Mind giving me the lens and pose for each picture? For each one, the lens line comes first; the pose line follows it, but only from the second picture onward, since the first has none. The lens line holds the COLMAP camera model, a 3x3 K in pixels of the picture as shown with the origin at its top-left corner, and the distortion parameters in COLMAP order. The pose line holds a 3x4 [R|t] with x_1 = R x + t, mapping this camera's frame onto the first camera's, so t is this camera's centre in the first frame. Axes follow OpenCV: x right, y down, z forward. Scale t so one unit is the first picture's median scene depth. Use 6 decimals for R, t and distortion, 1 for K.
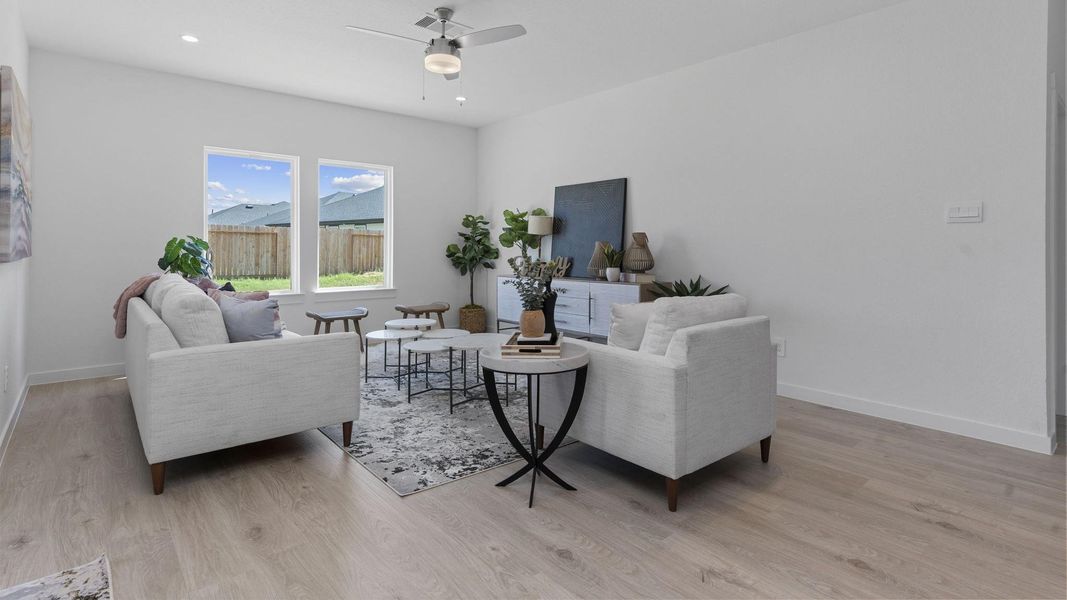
lens RADIAL K [[512.5, 0, 529.9], [0, 512.5, 297.5], [0, 0, 1]] dist [-0.001838, 0.003792]
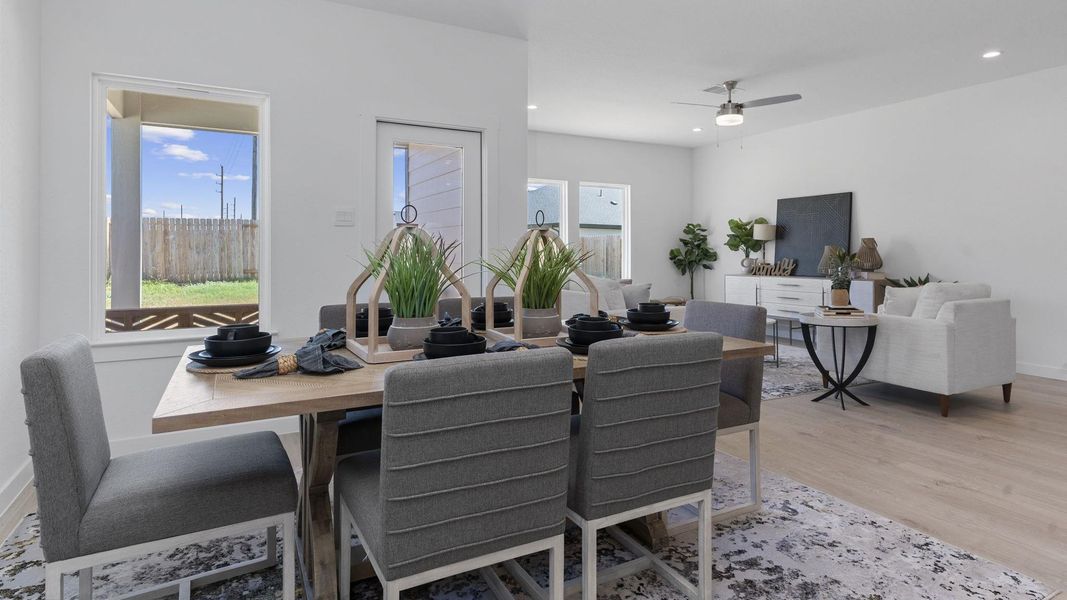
lens RADIAL K [[566.7, 0, 527.5], [0, 566.7, 285.4], [0, 0, 1]] dist [0.003150, 0.002558]
pose [[0.978302, 0.009591, -0.206964, -0.253979], [-0.017695, 0.999146, -0.037341, 0.041938], [0.206429, 0.040193, 0.977636, -0.404609]]
